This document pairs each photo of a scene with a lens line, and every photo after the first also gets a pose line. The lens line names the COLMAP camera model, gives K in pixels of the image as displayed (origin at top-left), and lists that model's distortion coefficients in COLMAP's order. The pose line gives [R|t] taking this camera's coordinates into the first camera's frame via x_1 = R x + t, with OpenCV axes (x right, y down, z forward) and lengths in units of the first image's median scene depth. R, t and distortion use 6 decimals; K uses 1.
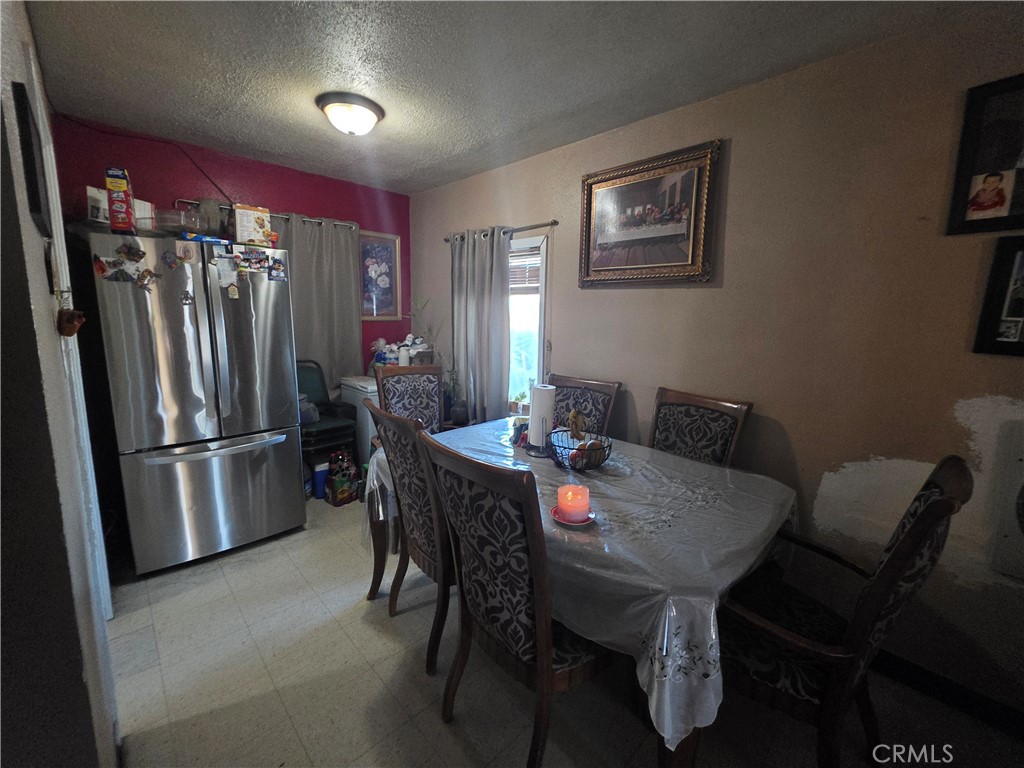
lens RADIAL K [[410.5, 0, 514.2], [0, 410.5, 380.6], [0, 0, 1]] dist [0.001341, 0.000237]
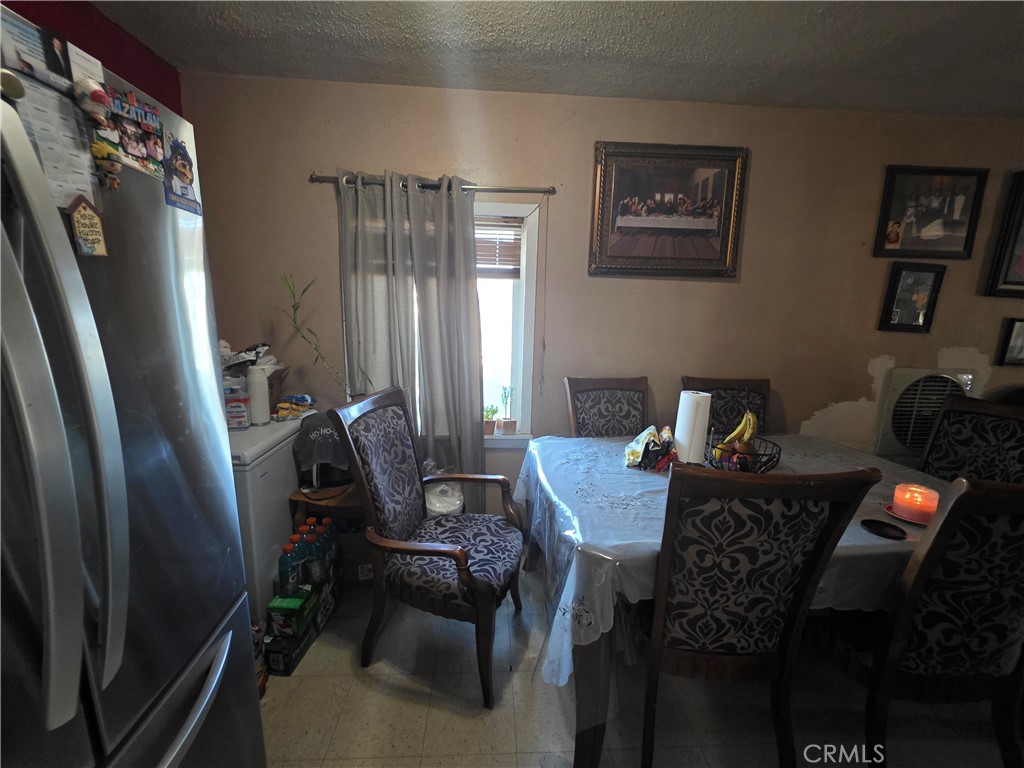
lens RADIAL K [[410.5, 0, 514.0], [0, 410.5, 385.8], [0, 0, 1]] dist [0.001341, 0.000237]
pose [[0.668902, -0.147126, 0.728646, -0.706259], [0.112723, 0.988958, 0.096207, -0.110704], [-0.734754, 0.017782, 0.678100, 0.616833]]
